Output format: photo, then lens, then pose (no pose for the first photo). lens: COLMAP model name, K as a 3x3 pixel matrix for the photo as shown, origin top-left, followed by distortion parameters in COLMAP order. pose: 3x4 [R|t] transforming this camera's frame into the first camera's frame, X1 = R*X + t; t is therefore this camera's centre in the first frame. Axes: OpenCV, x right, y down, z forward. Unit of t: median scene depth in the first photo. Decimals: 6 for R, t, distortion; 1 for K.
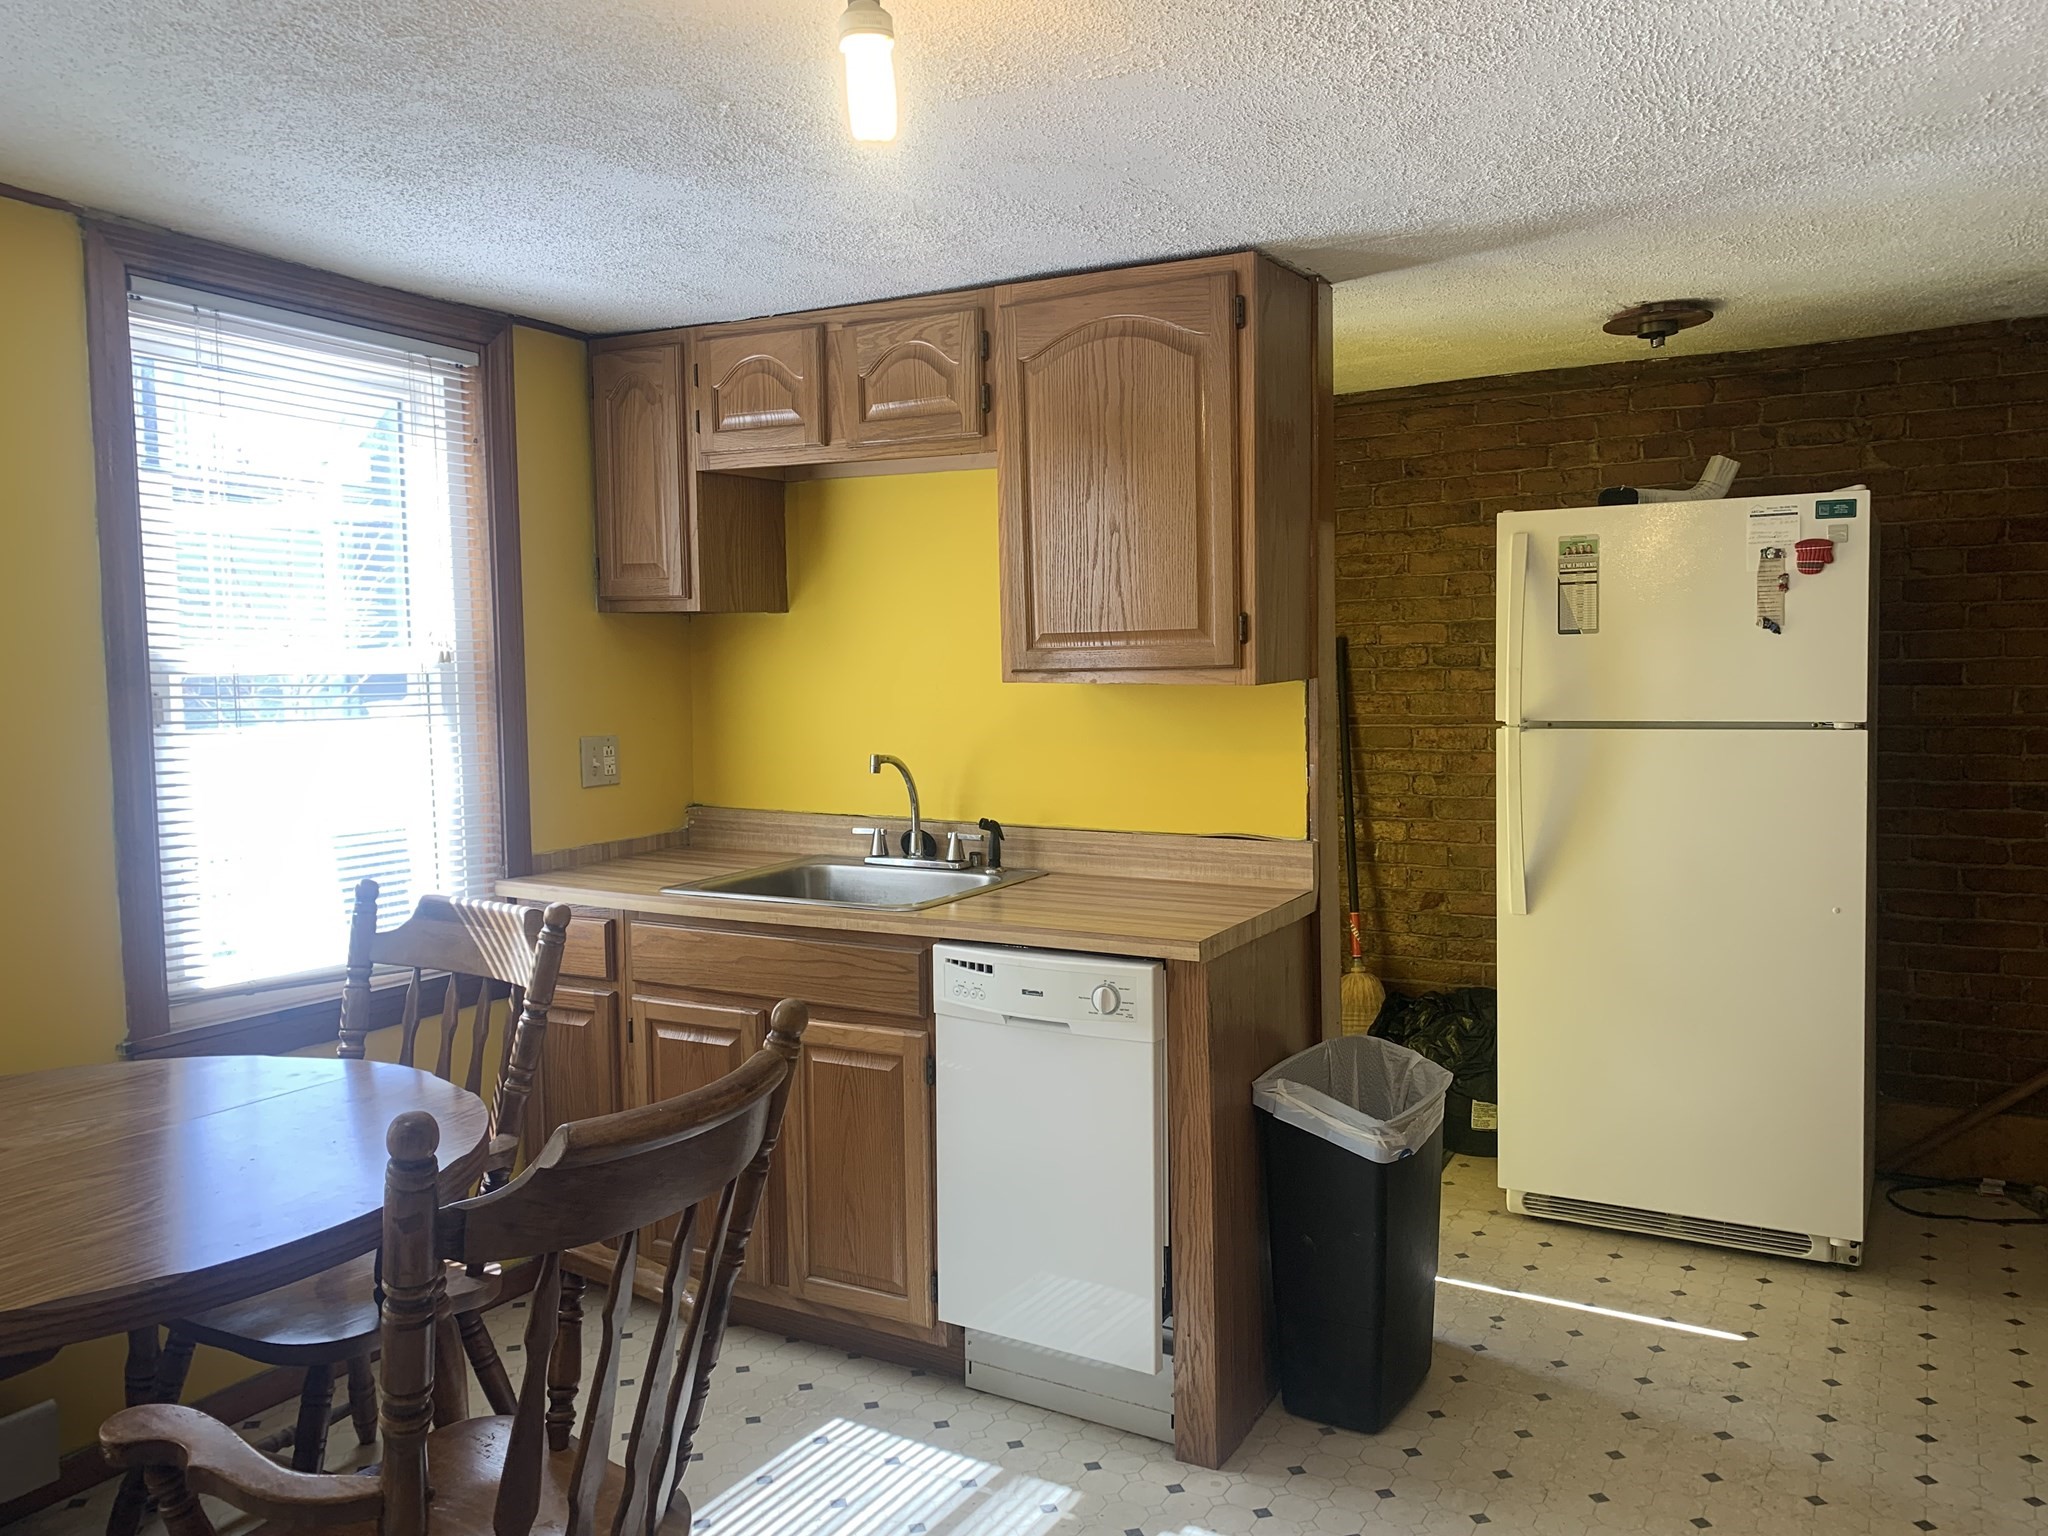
lens RADIAL K [[1566.5, 0, 1026.9], [0, 1566.5, 749.1], [0, 0, 1]] dist [0.041974, -0.036485]
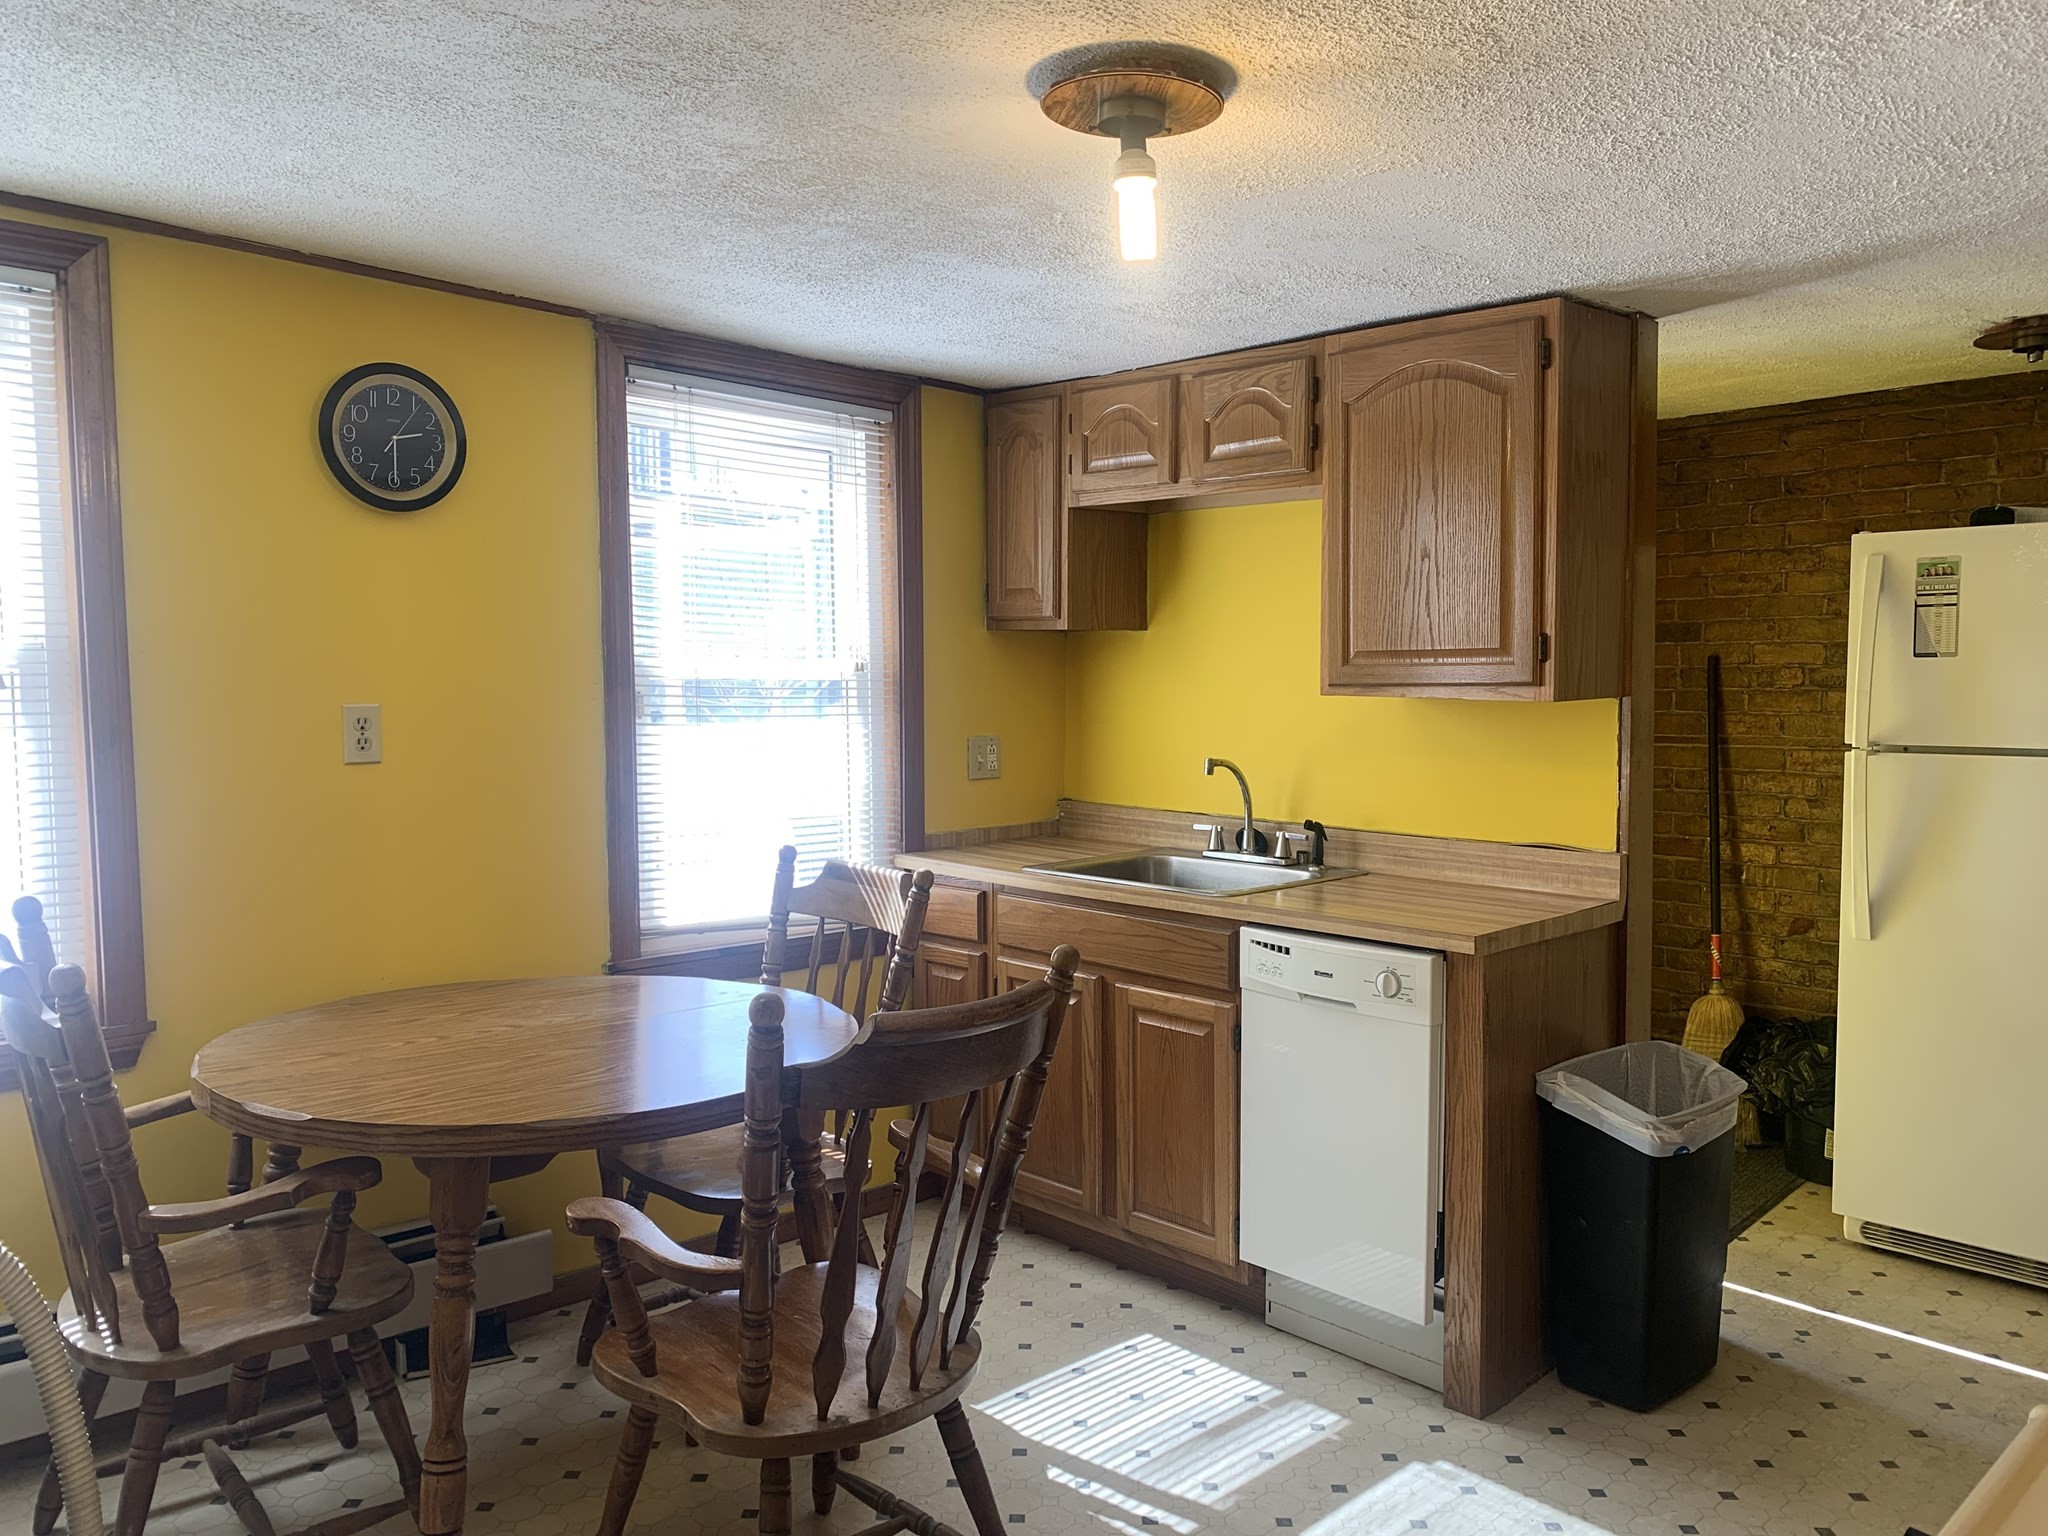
lens RADIAL K [[1547.2, 0, 1023.4], [0, 1547.2, 771.6], [0, 0, 1]] dist [0.058820, -0.053368]
pose [[0.961385, 0.032349, -0.273298, 0.085364], [-0.030131, 0.999470, 0.012309, 0.003647], [0.273551, -0.003599, 0.961851, -0.110552]]
